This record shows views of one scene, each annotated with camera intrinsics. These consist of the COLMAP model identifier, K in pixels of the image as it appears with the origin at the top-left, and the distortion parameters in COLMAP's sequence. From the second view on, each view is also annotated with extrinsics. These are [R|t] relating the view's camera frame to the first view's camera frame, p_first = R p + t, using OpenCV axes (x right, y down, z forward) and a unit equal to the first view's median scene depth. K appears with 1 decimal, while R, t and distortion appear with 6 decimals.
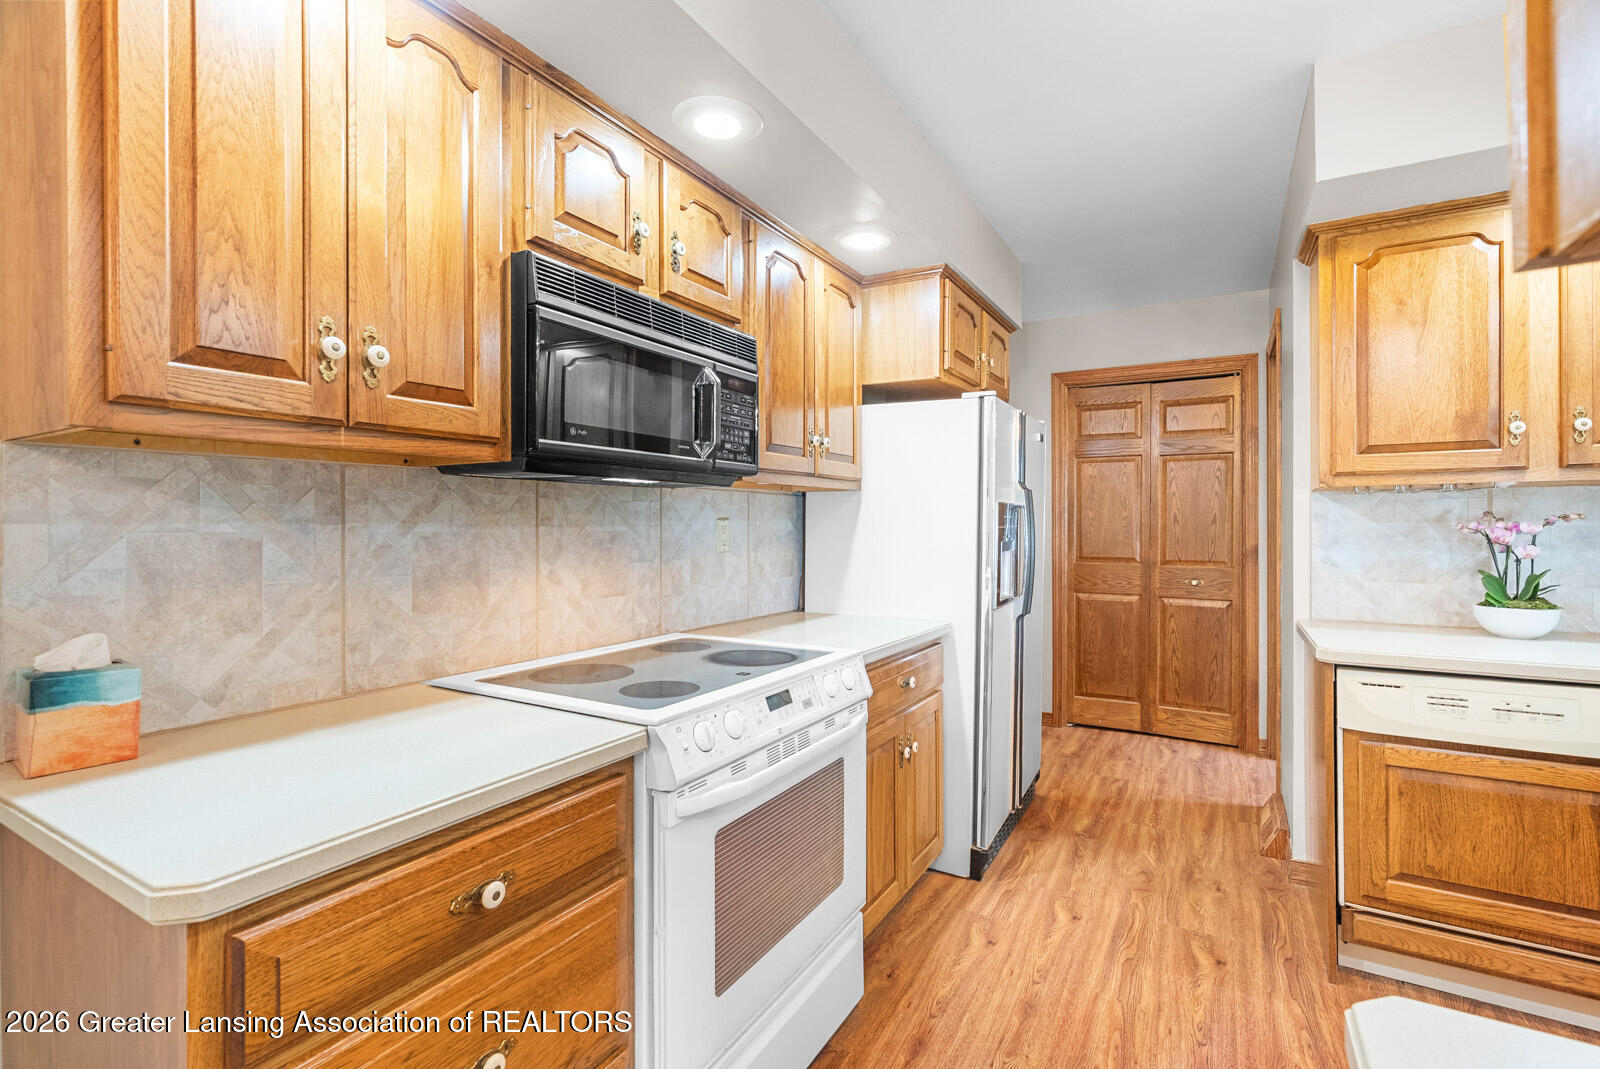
lens RADIAL K [[726.9, 0, 804.8], [0, 726.9, 525.7], [0, 0, 1]] dist [-0.000701, -0.000038]
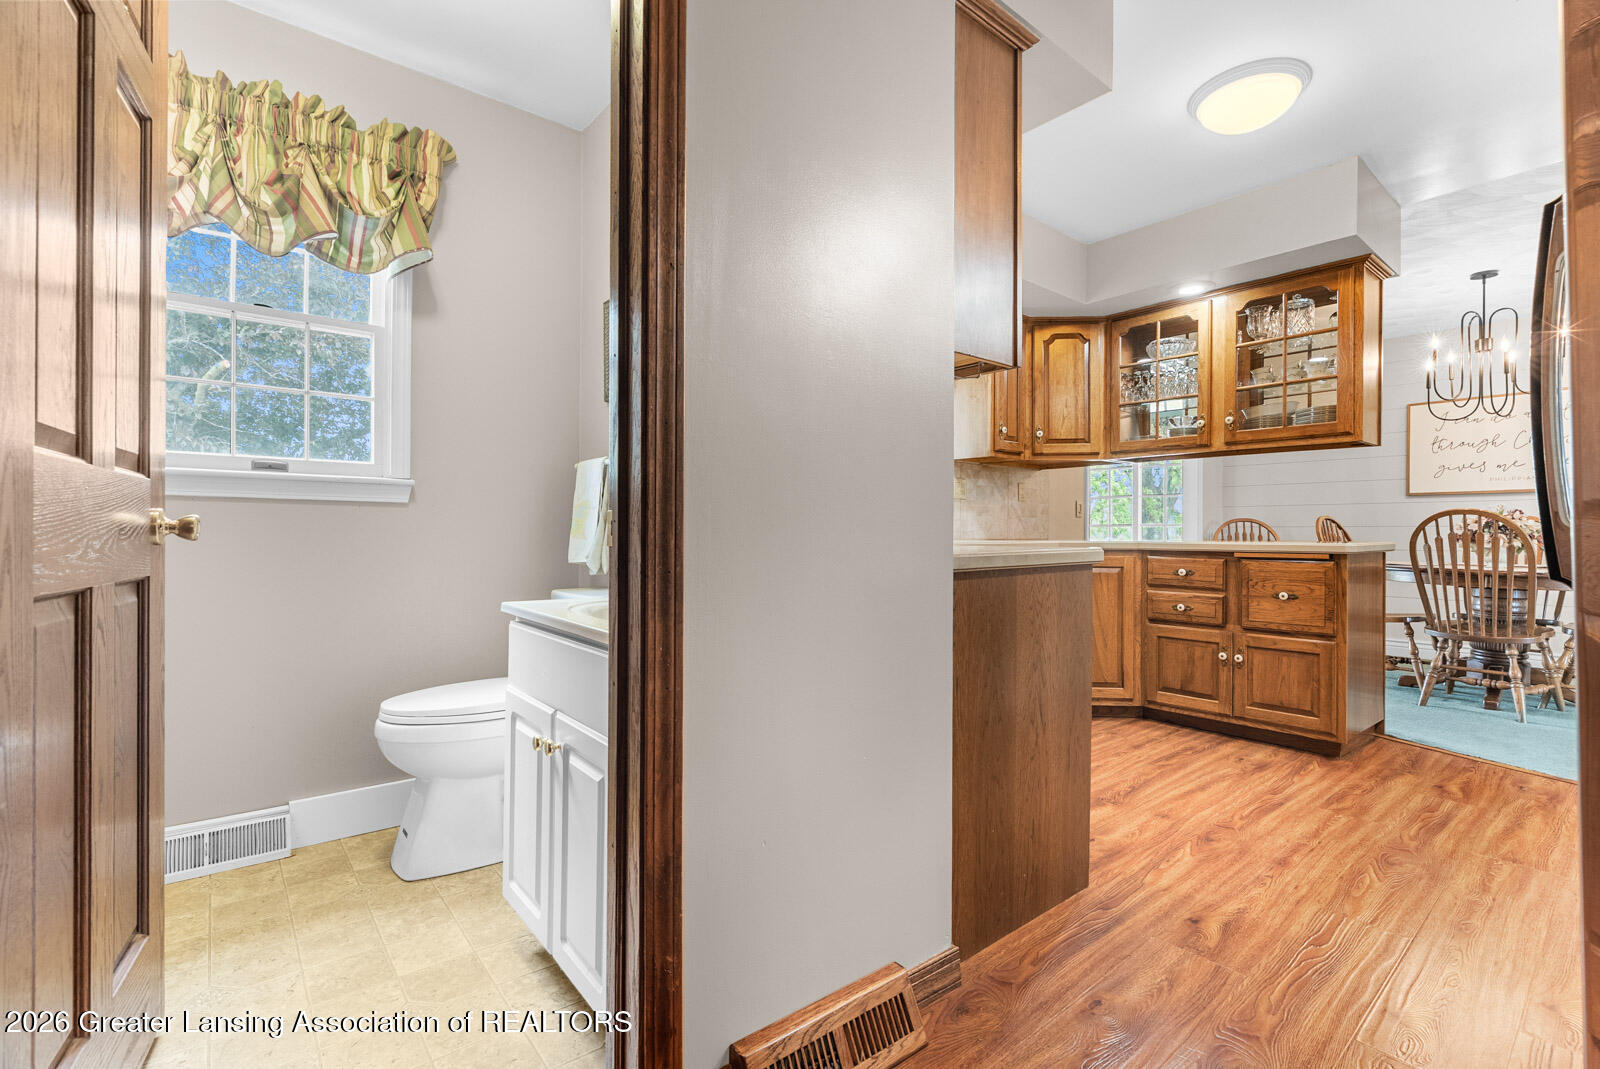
lens RADIAL K [[725.0, 0, 808.9], [0, 725.0, 535.9], [0, 0, 1]] dist [-0.001386, 0.000220]
pose [[-0.938478, -0.000718, 0.345338, 0.452436], [0.001489, 0.999980, 0.006126, 0.086843], [-0.345335, 0.006264, -0.938459, 1.263482]]
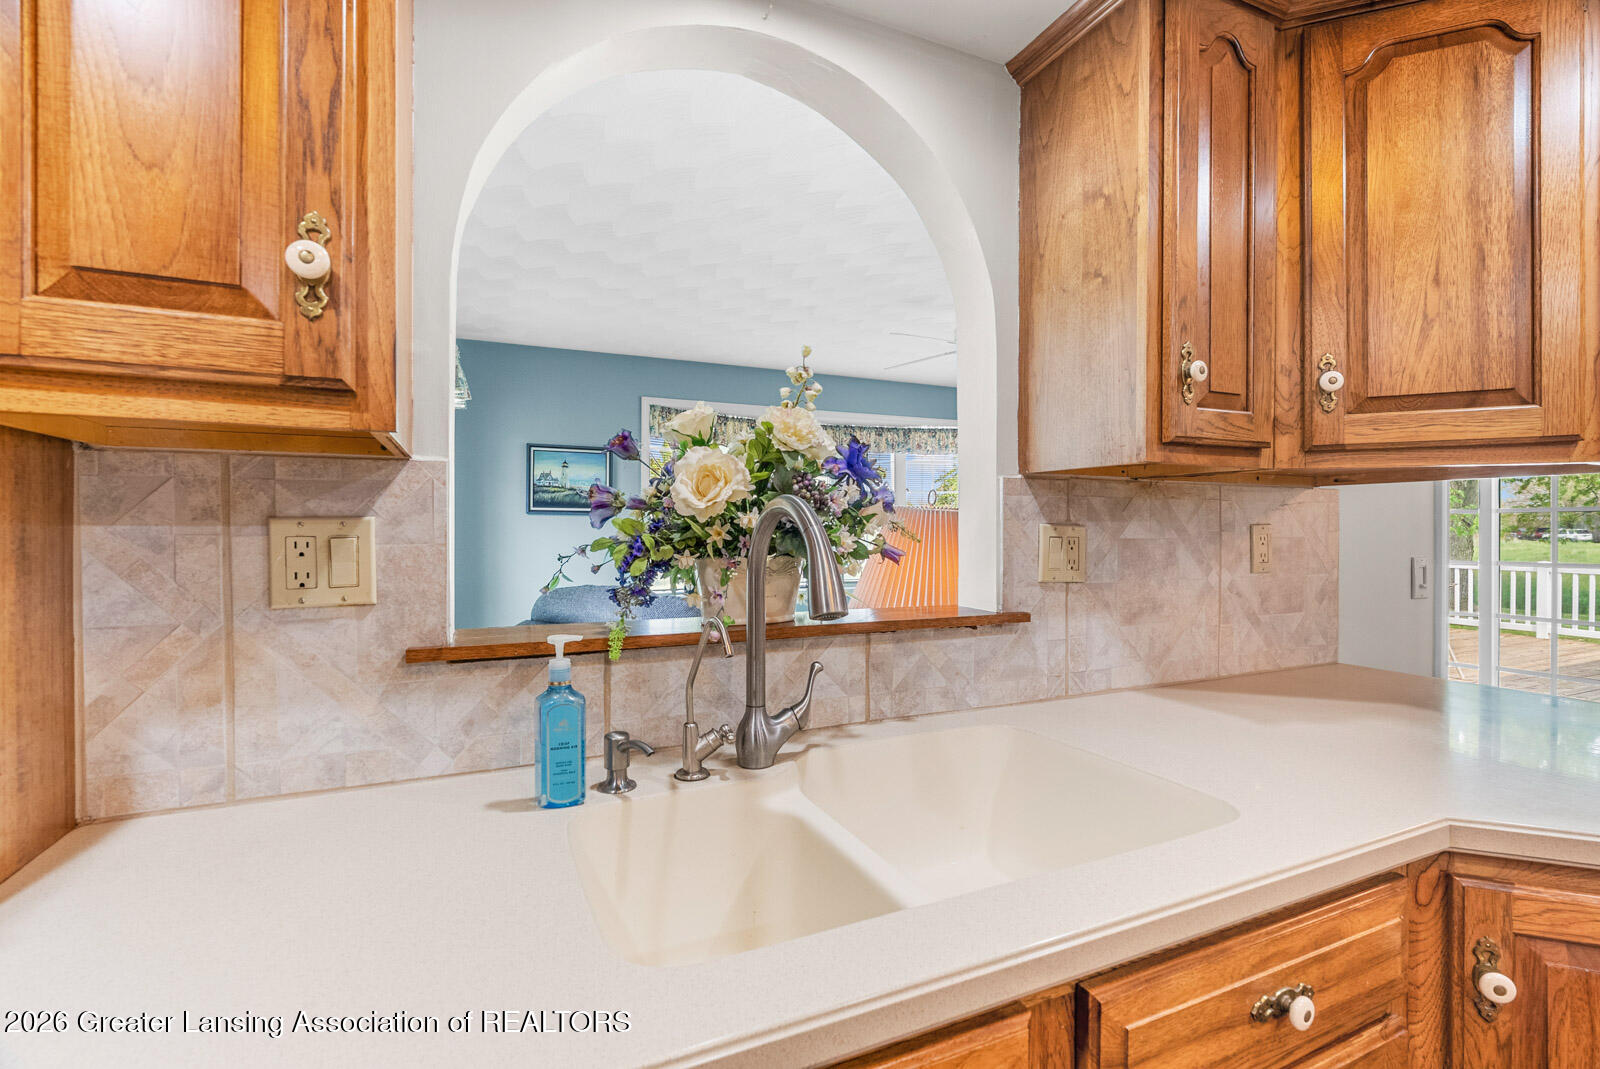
lens RADIAL K [[724.1, 0, 801.9], [0, 724.1, 531.5], [0, 0, 1]] dist [-0.004320, -0.000141]
pose [[-0.811511, 0.001278, 0.584335, 0.514691], [0.004379, 0.999983, 0.003894, -0.005317], [-0.584320, 0.005719, -0.811503, 0.419258]]
